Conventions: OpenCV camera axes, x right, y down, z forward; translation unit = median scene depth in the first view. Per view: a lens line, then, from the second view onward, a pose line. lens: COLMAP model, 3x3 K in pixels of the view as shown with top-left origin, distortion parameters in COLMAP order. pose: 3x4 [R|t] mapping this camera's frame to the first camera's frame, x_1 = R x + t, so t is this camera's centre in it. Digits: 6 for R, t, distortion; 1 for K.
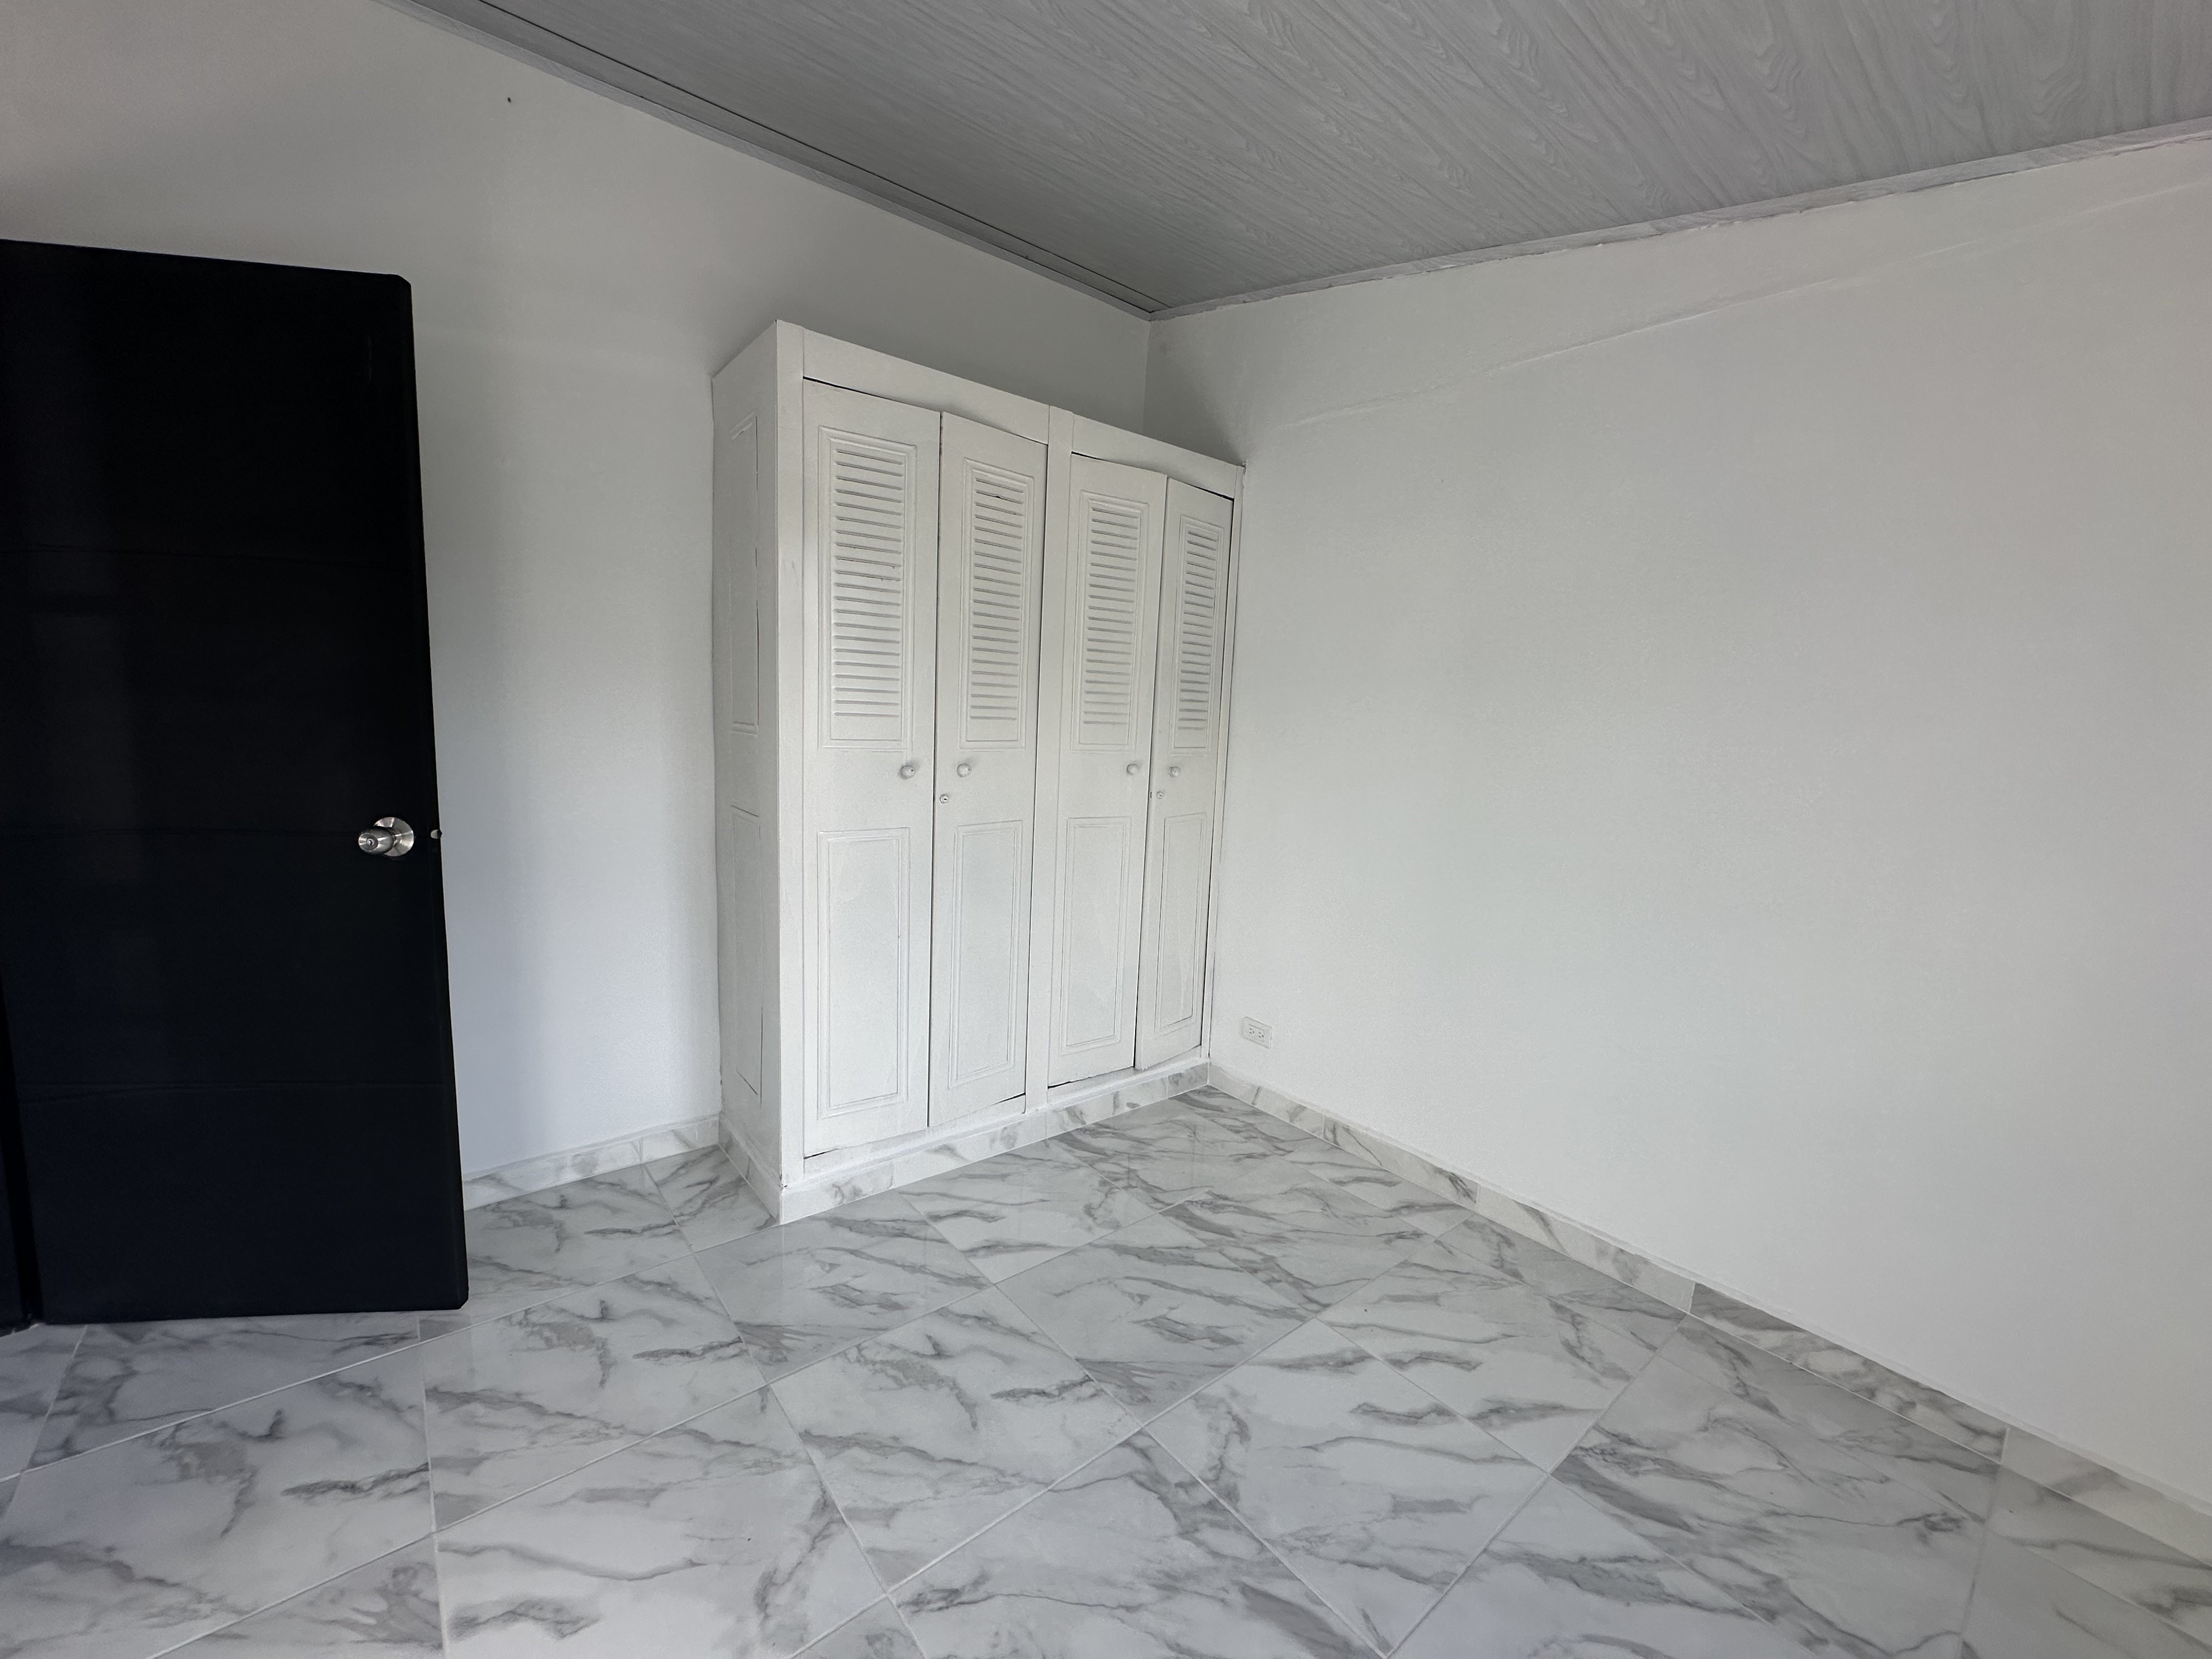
lens RADIAL K [[883.9, 0, 1102.7], [0, 883.9, 819.0], [0, 0, 1]] dist [-0.005178, 0.001640]
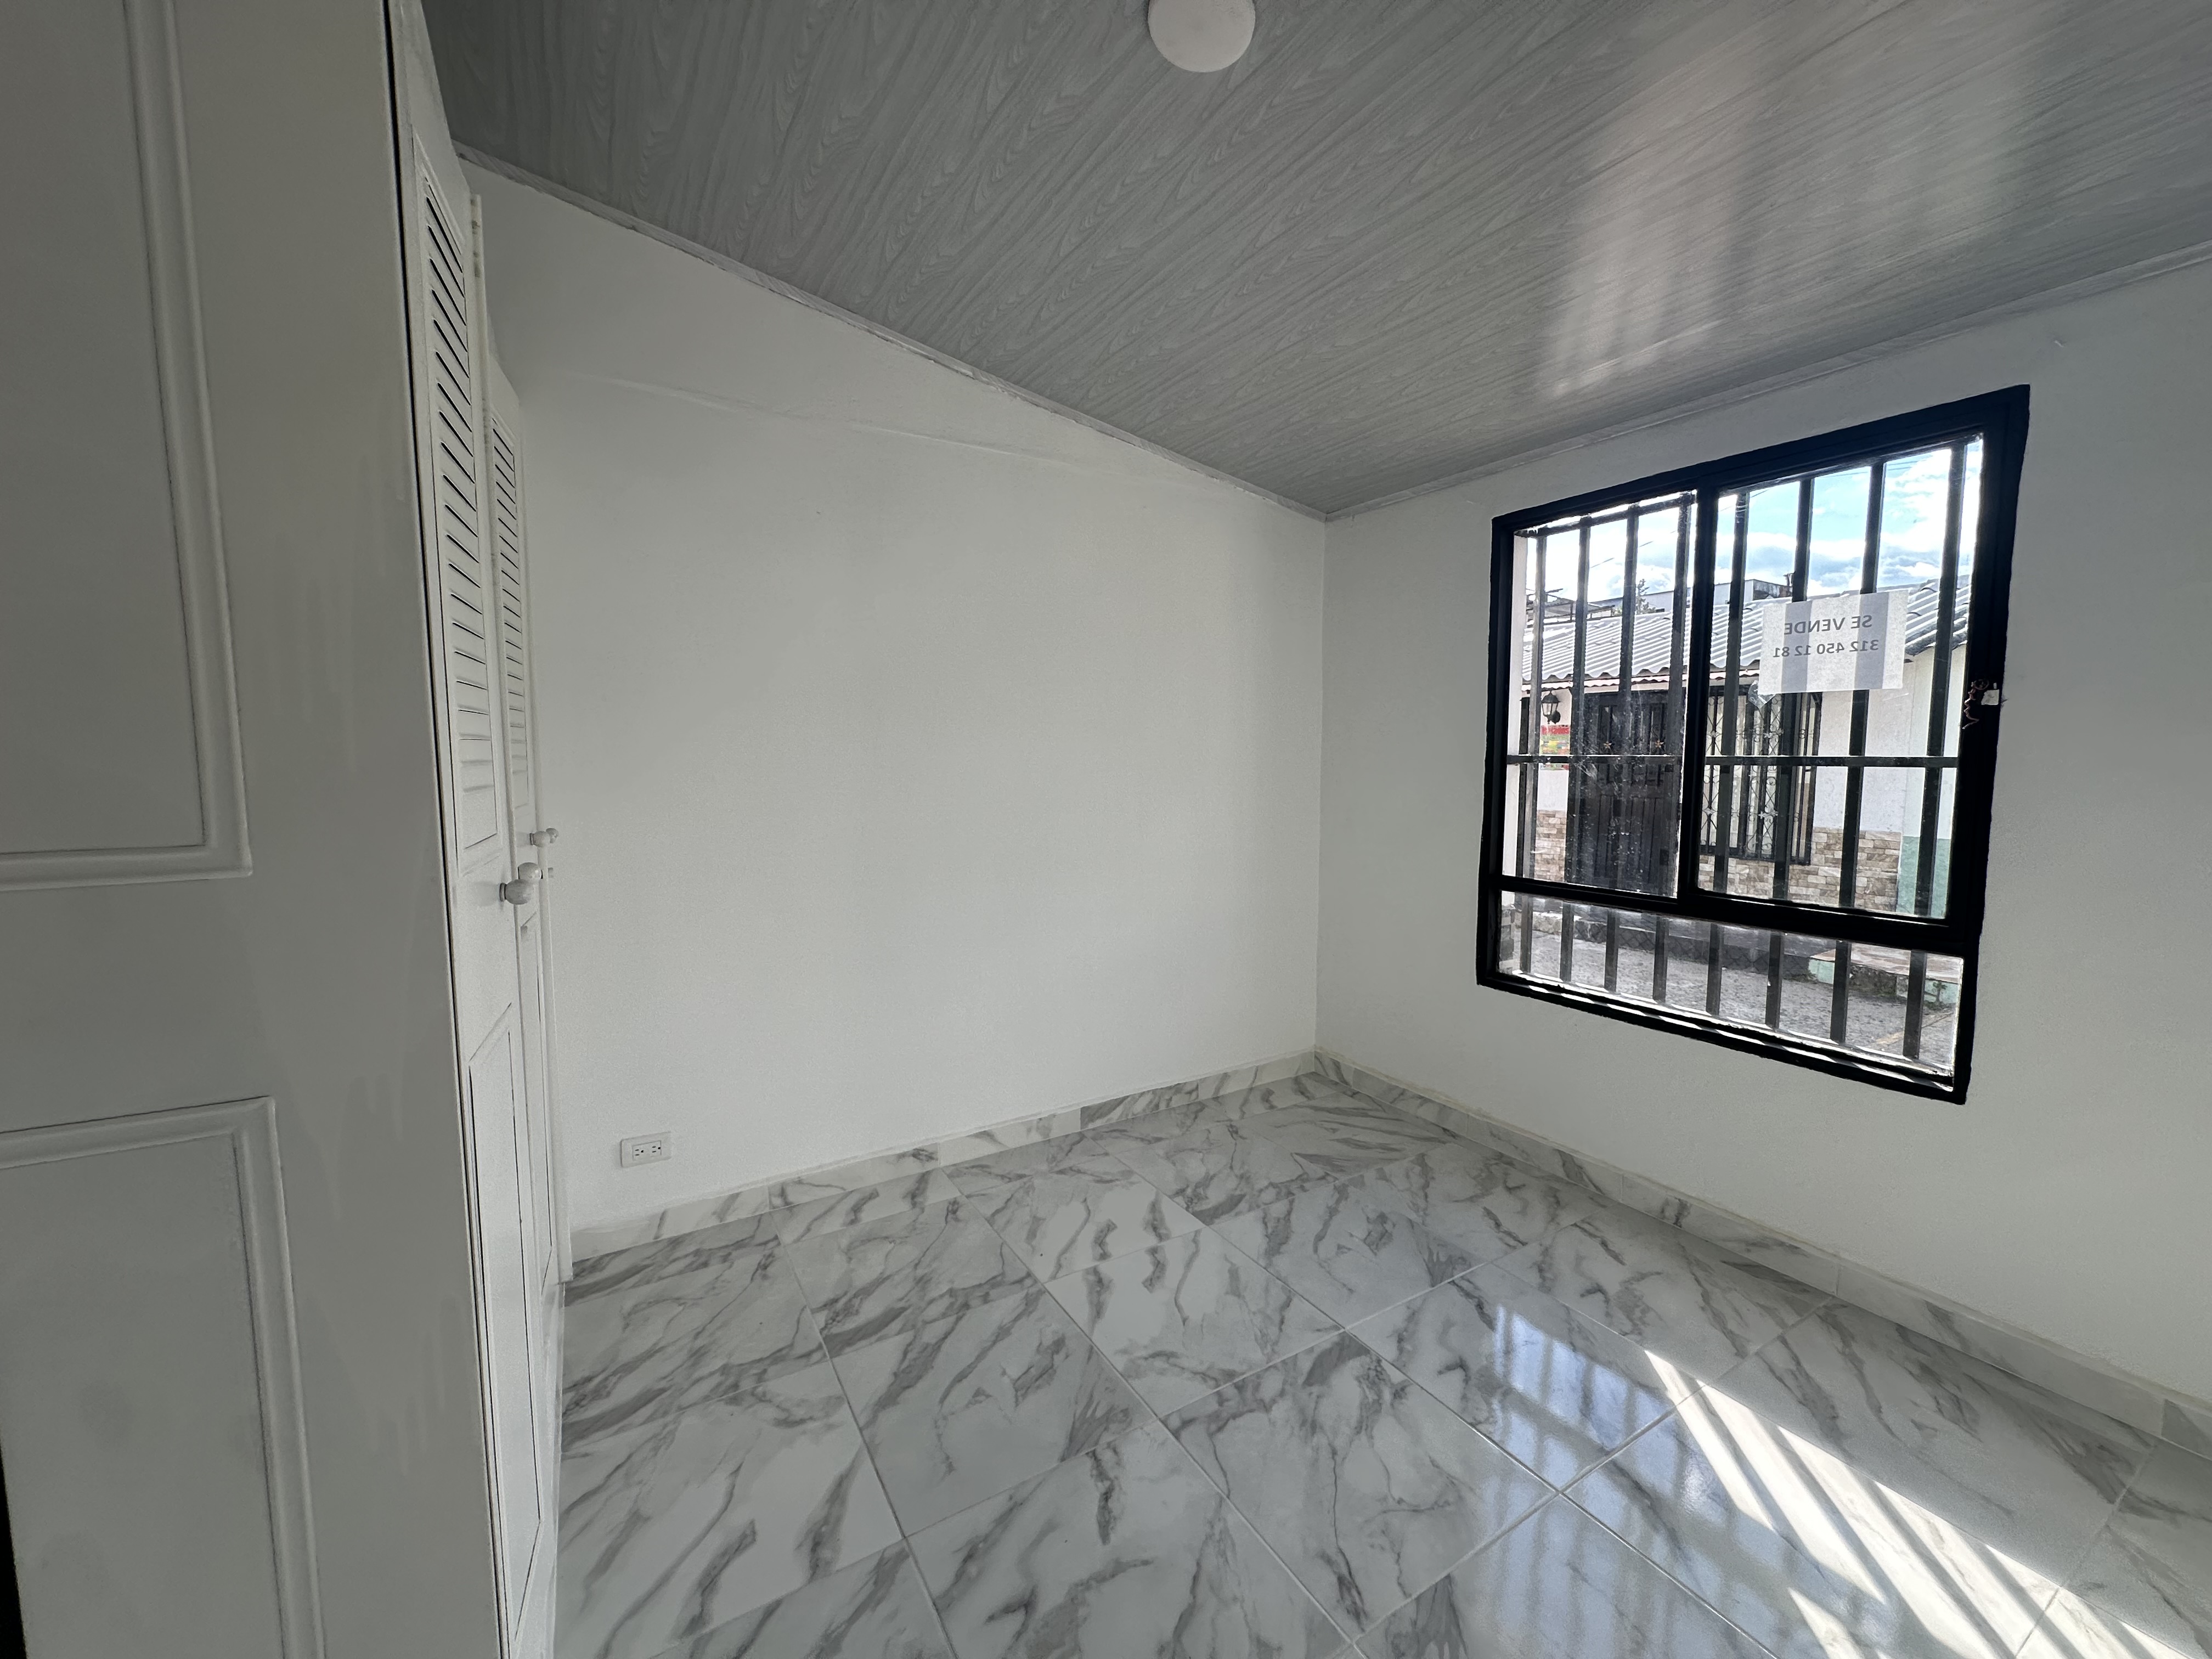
lens RADIAL K [[883.9, 0, 1113.2], [0, 883.9, 815.3], [0, 0, 1]] dist [-0.005178, 0.001640]
pose [[0.148328, -0.123013, 0.981258, -0.879994], [0.127588, 0.986321, 0.104362, -0.141615], [-0.980673, 0.109717, 0.161994, 0.766952]]
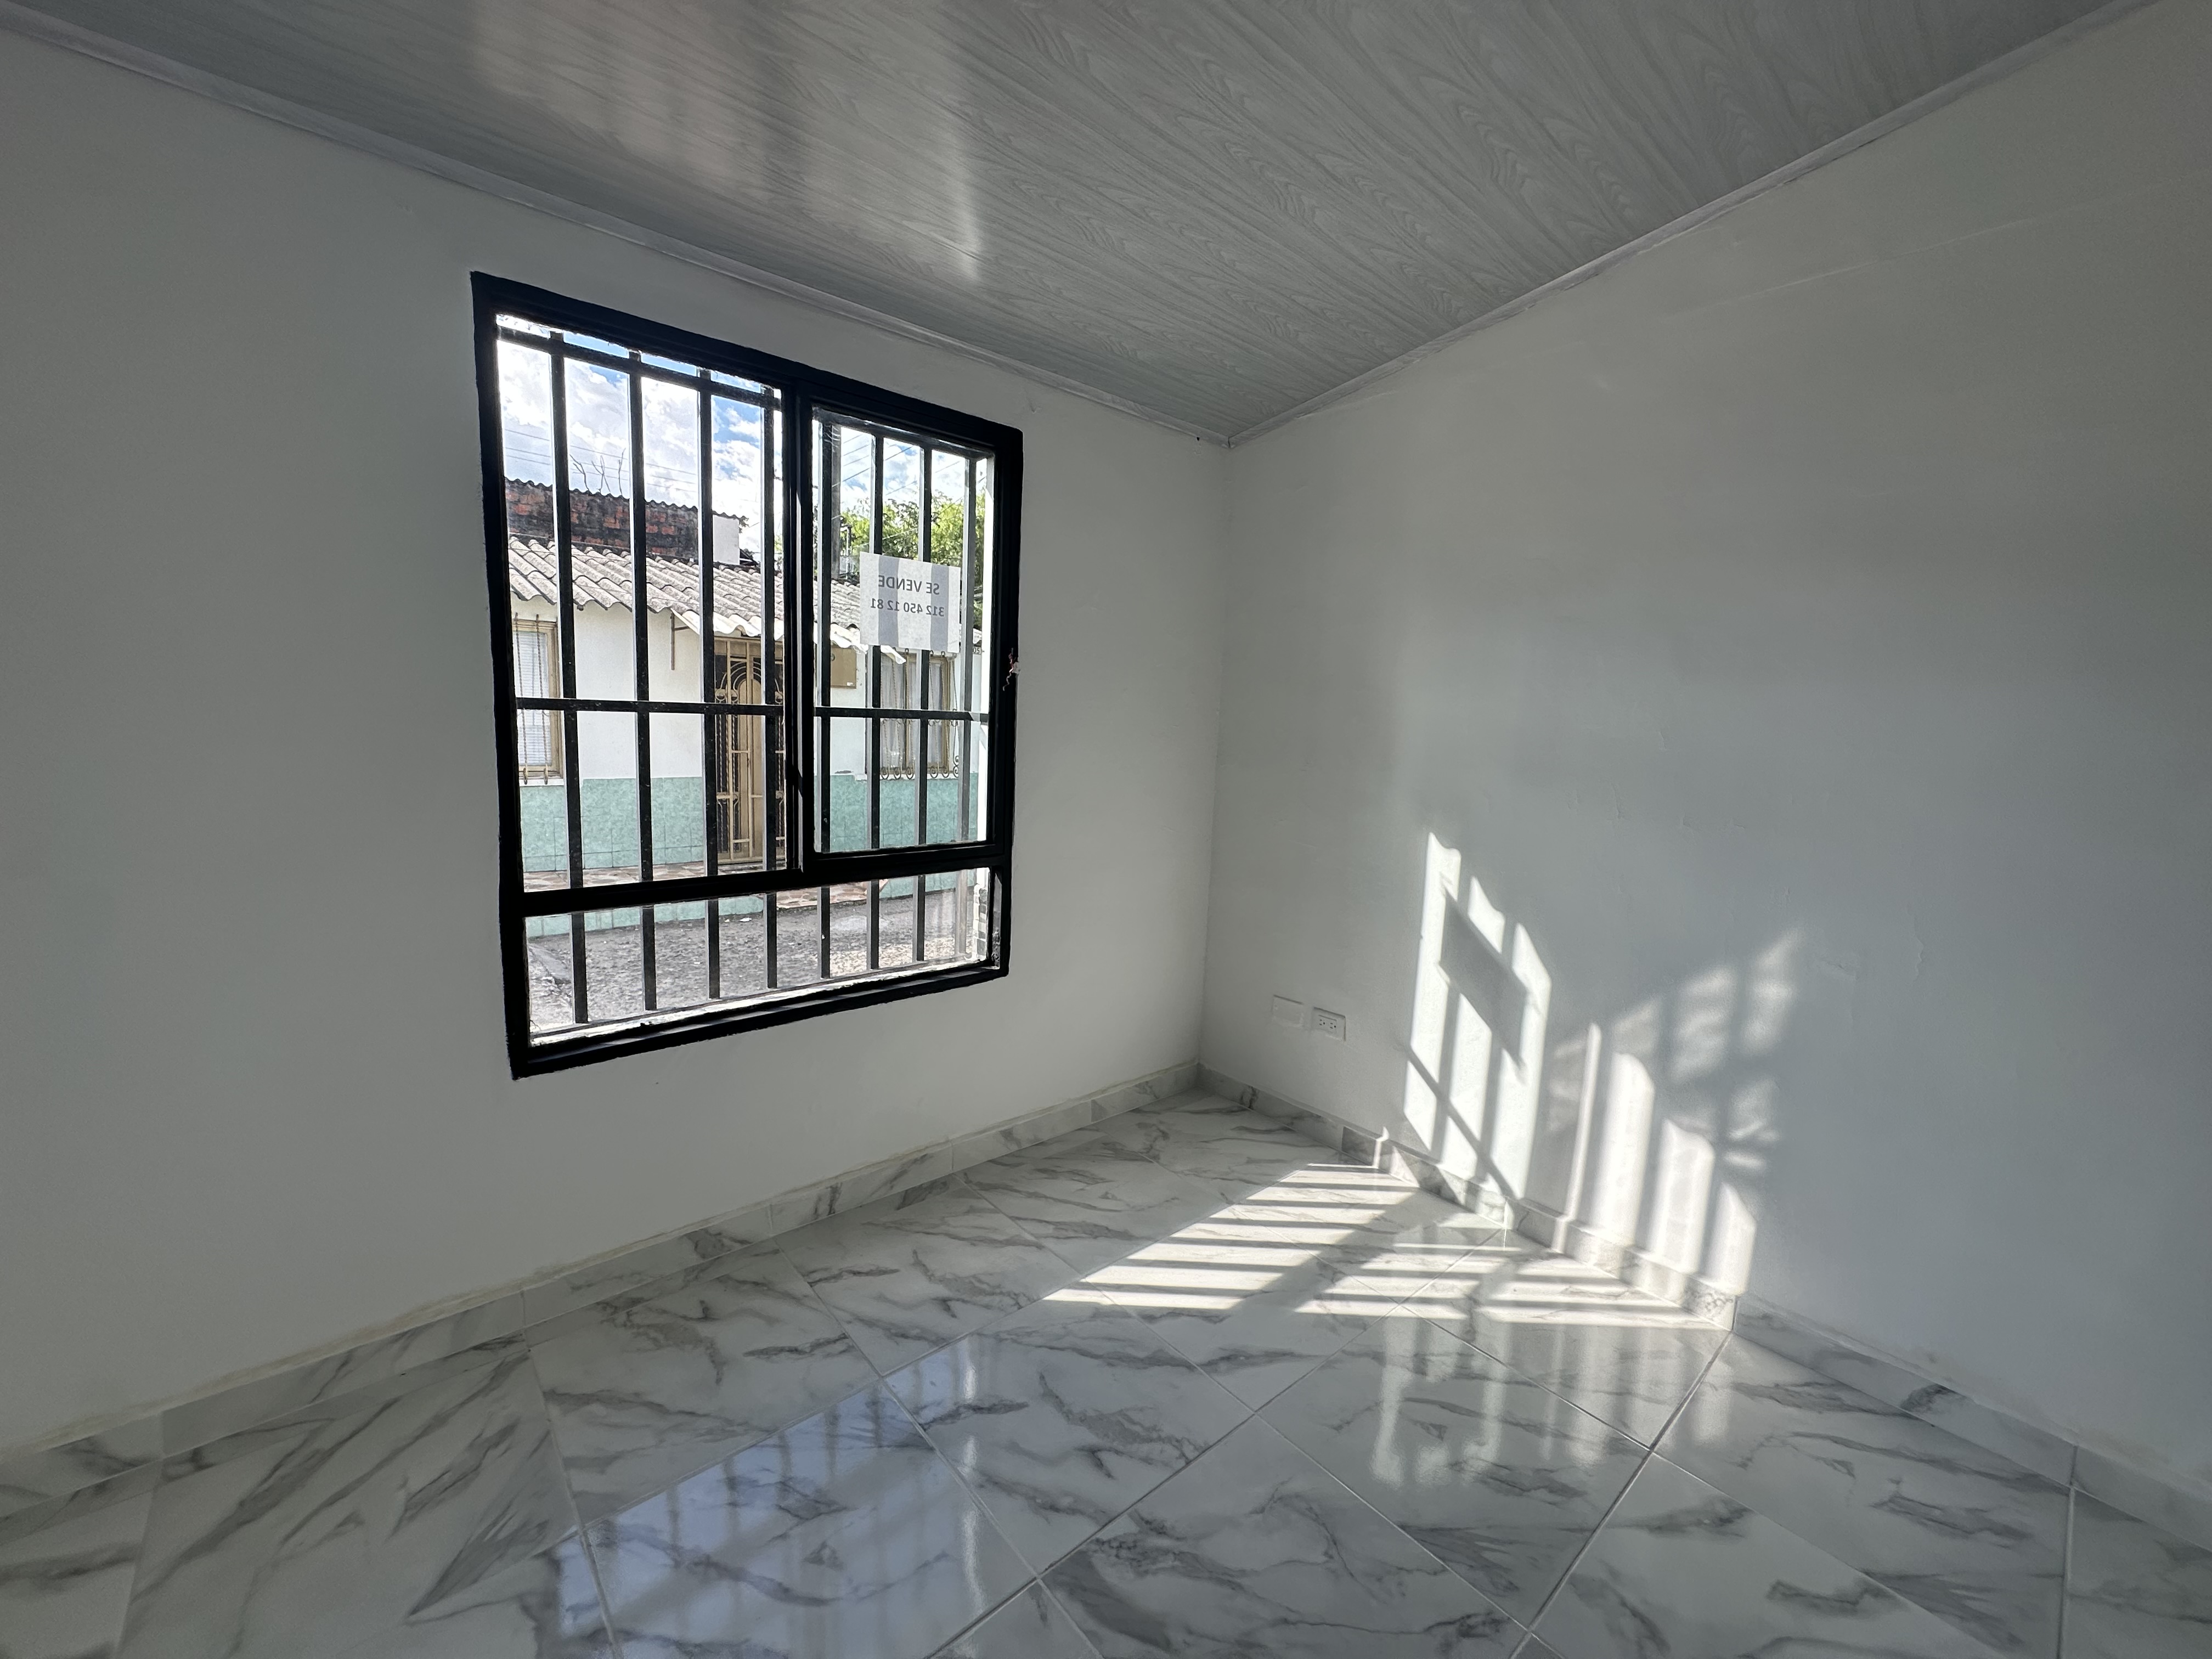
lens RADIAL K [[883.9, 0, 1104.4], [0, 883.9, 819.4], [0, 0, 1]] dist [-0.005178, 0.001640]
pose [[-0.996089, -0.083066, -0.030100, 0.256190], [-0.087817, 0.968251, 0.234048, -0.143500], [0.009703, 0.235776, -0.971759, 1.331521]]
